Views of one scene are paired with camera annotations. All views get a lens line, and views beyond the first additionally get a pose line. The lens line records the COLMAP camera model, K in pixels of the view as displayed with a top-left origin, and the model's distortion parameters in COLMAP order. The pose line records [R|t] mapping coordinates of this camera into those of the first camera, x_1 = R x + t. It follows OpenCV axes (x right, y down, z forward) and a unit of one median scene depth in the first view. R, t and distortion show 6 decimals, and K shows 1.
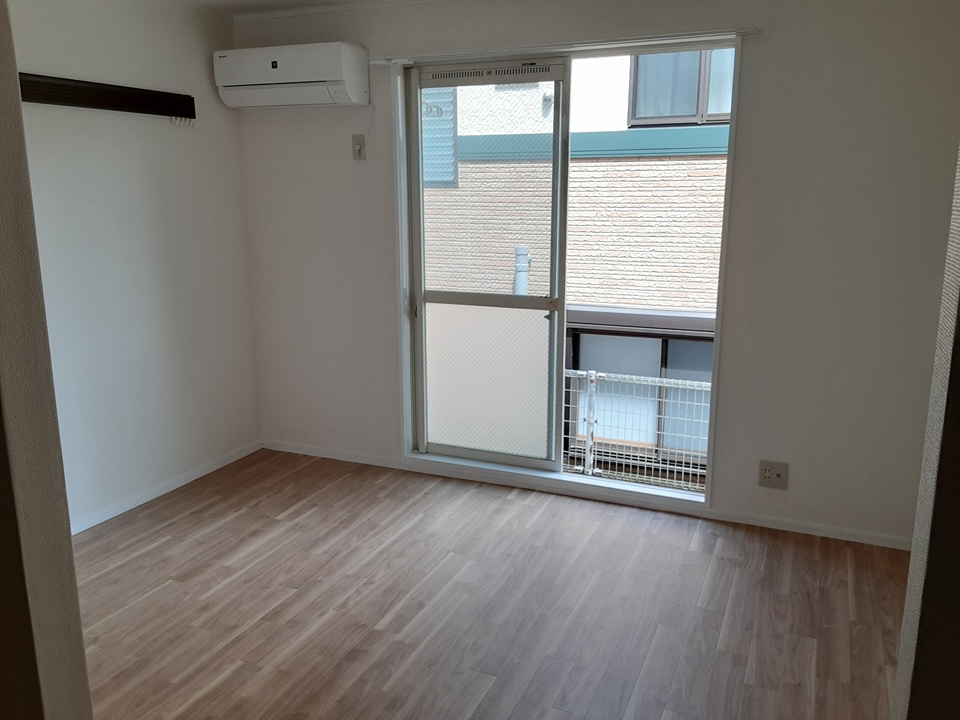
lens RADIAL K [[772.0, 0, 495.9], [0, 772.0, 357.1], [0, 0, 1]] dist [0.113792, -0.158359]
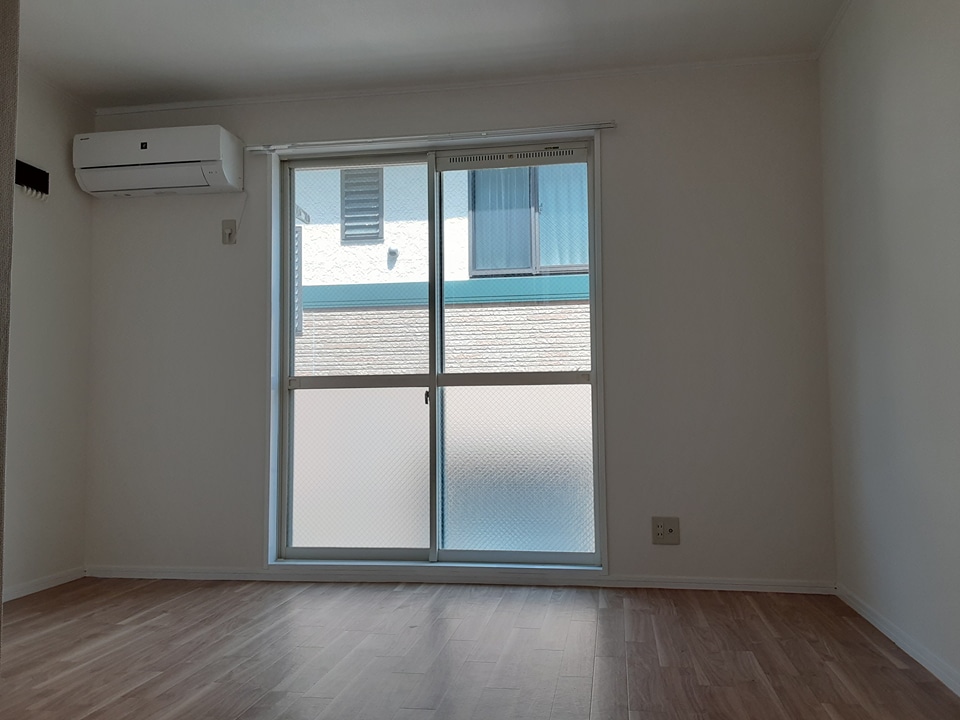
lens RADIAL K [[772.0, 0, 494.2], [0, 772.0, 362.5], [0, 0, 1]] dist [0.113792, -0.158359]
pose [[0.970417, 0.003266, 0.241414, -0.090759], [0.063610, 0.961122, -0.268696, 0.176223], [-0.232906, 0.276103, 0.932482, 0.052962]]
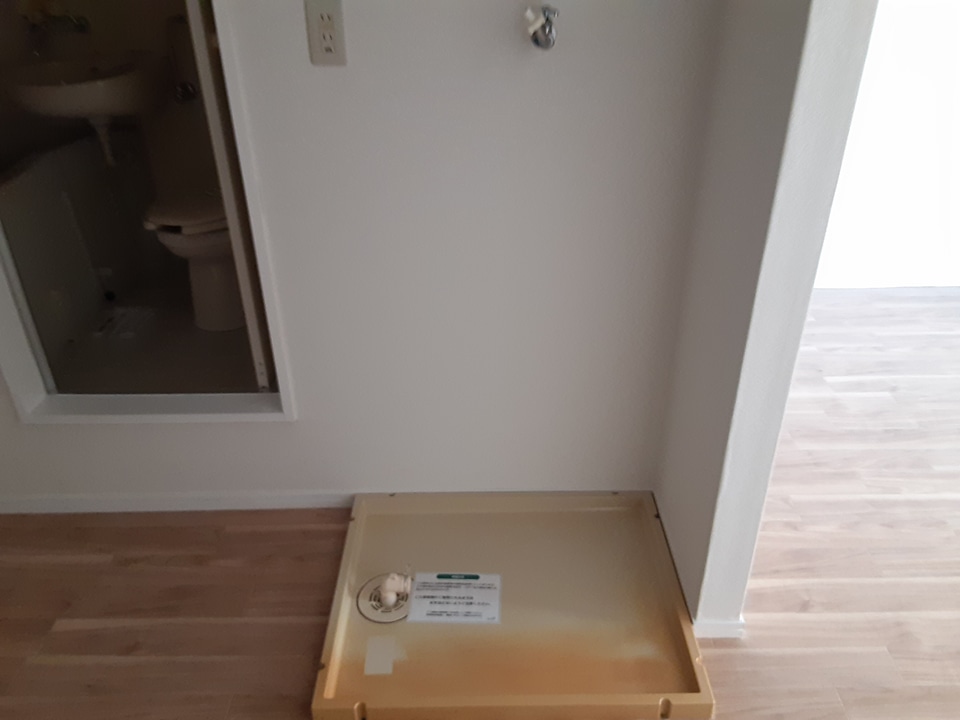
lens RADIAL K [[772.0, 0, 487.1], [0, 772.0, 357.1], [0, 0, 1]] dist [0.113792, -0.158359]
pose [[0.422044, 0.484737, -0.766100, 0.142454], [-0.207091, 0.874254, 0.439083, -0.071697], [0.882605, -0.026660, 0.469358, 0.336196]]
